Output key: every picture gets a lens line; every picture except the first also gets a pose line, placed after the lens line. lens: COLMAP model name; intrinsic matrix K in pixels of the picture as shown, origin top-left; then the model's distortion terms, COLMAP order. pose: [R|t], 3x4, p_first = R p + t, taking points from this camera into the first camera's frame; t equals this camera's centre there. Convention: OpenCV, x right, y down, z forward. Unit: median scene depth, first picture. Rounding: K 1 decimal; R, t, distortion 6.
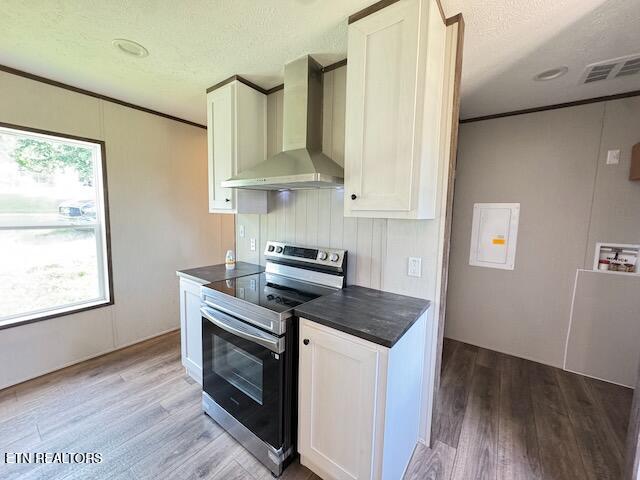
lens RADIAL K [[256.3, 0, 320.0], [0, 256.3, 240.0], [0, 0, 1]] dist [-0.005940, 0.000457]
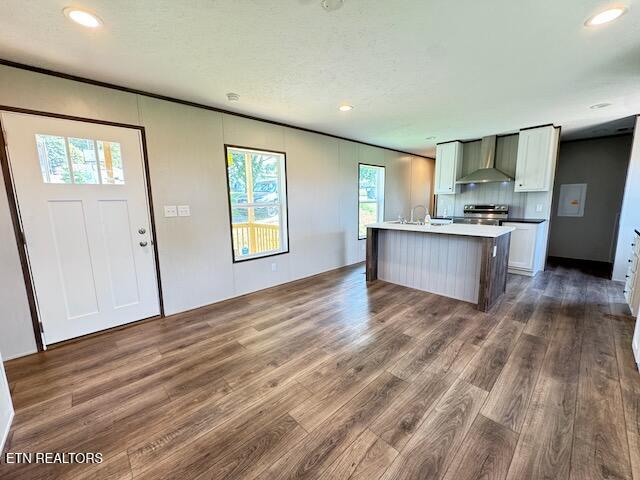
lens RADIAL K [[256.3, 0, 320.0], [0, 256.3, 240.0], [0, 0, 1]] dist [-0.005940, 0.000457]
pose [[0.981736, -0.010793, -0.189941, -1.155398], [0.019831, 0.998756, 0.045743, 0.214319], [0.189211, -0.048674, 0.980729, -1.764156]]
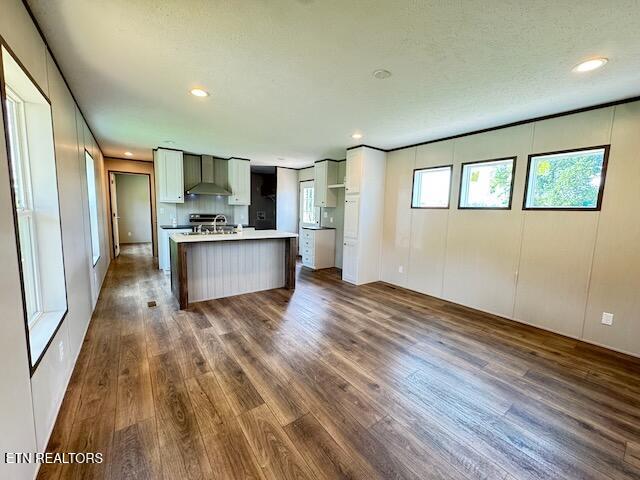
lens RADIAL K [[256.3, 0, 320.0], [0, 256.3, 240.0], [0, 0, 1]] dist [-0.005940, 0.000457]
pose [[0.300375, -0.125568, 0.945520, -2.373616], [0.080007, 0.991120, 0.106207, 0.103836], [-0.950460, 0.043746, 0.307754, -1.065995]]
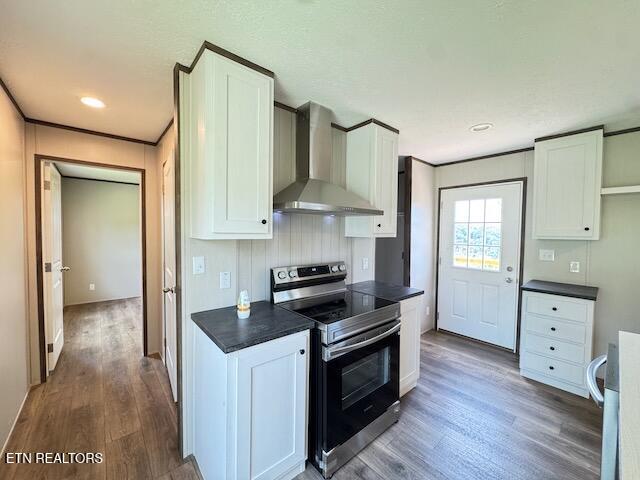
lens RADIAL K [[260.0, 0, 318.3], [0, 260.0, 239.9], [0, 0, 1]] dist [-0.002712, 0.000069]
pose [[0.220022, -0.052438, 0.974084, -1.084394], [0.097157, 0.994767, 0.031606, -0.110503], [-0.970645, 0.087685, 0.223966, 0.677923]]
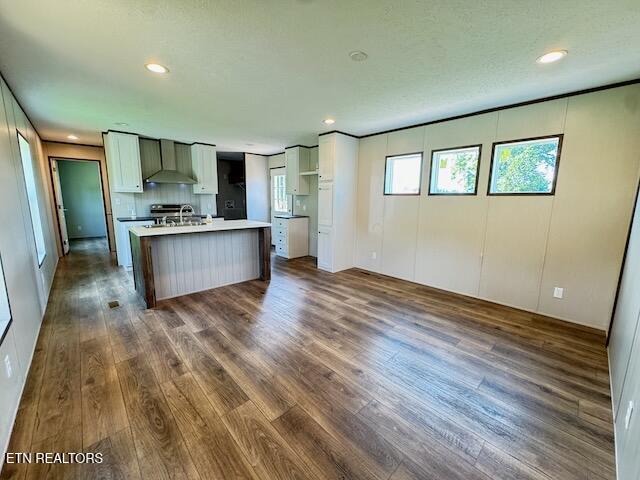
lens RADIAL K [[256.3, 0, 320.0], [0, 256.3, 240.0], [0, 0, 1]] dist [-0.005940, 0.000457]
pose [[0.184851, -0.178702, 0.966383, -2.356578], [0.094655, 0.981995, 0.163483, 0.096945], [-0.978198, 0.061252, 0.198438, -1.023330]]
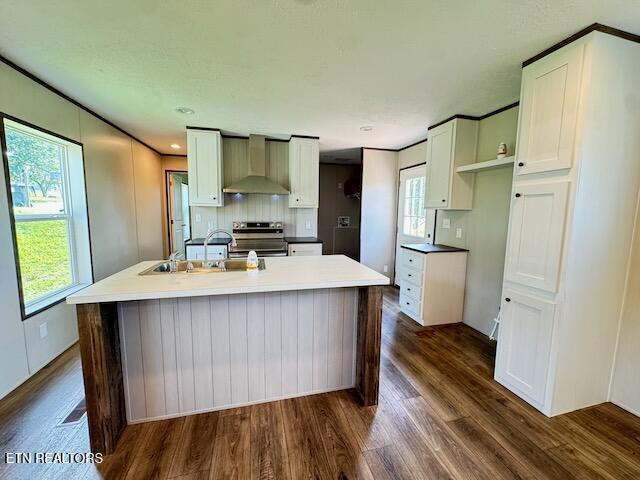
lens RADIAL K [[256.3, 0, 320.0], [0, 256.3, 240.0], [0, 0, 1]] dist [-0.005940, 0.000457]
pose [[0.633374, -0.102157, 0.767073, -1.260780], [0.080563, 0.994566, 0.065933, 0.066699], [-0.769641, 0.020038, 0.638162, -0.638113]]
